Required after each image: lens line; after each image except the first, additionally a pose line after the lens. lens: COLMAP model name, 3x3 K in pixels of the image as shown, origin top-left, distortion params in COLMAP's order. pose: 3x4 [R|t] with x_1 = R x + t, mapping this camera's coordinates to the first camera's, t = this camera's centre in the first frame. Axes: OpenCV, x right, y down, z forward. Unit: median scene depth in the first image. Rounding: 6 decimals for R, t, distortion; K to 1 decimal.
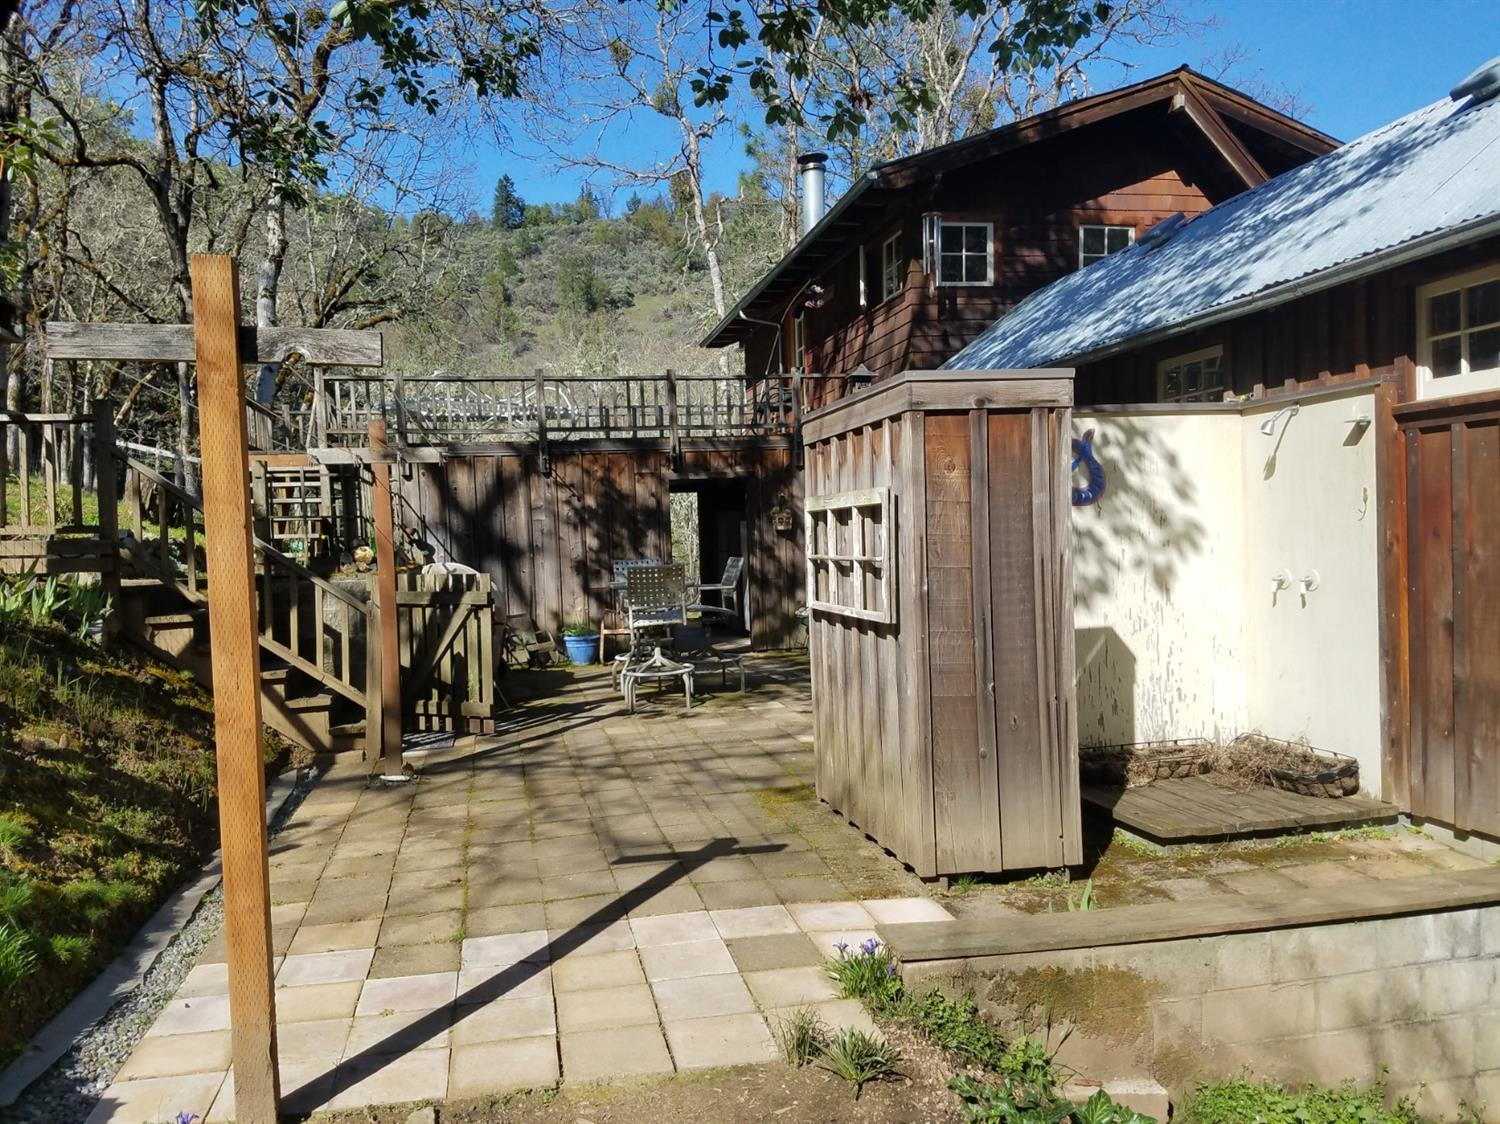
lens RADIAL K [[1197.0, 0, 756.2], [0, 1197.0, 564.7], [0, 0, 1]] dist [0.242558, -0.442477]
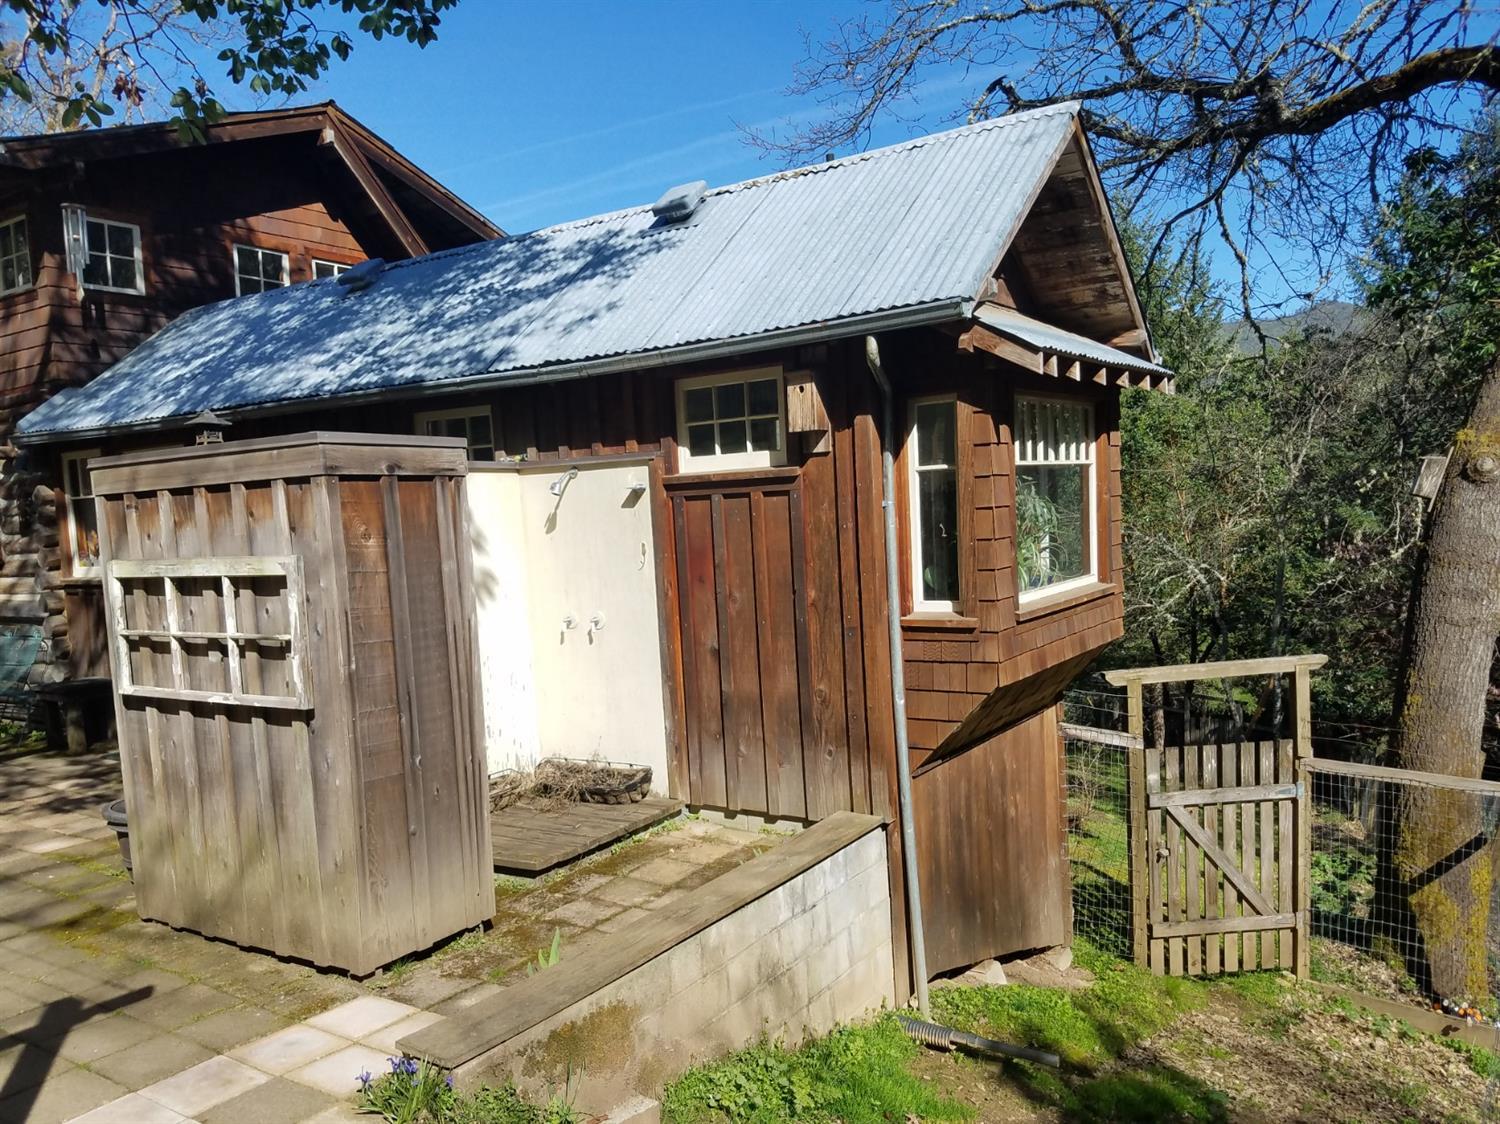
lens RADIAL K [[1168.5, 0, 747.3], [0, 1168.5, 593.2], [0, 0, 1]] dist [0.287272, -0.387474]
pose [[0.713373, -0.050775, 0.698943, -0.240380], [0.038323, 0.998706, 0.033436, -0.047328], [-0.699736, 0.002933, 0.714396, 0.102005]]
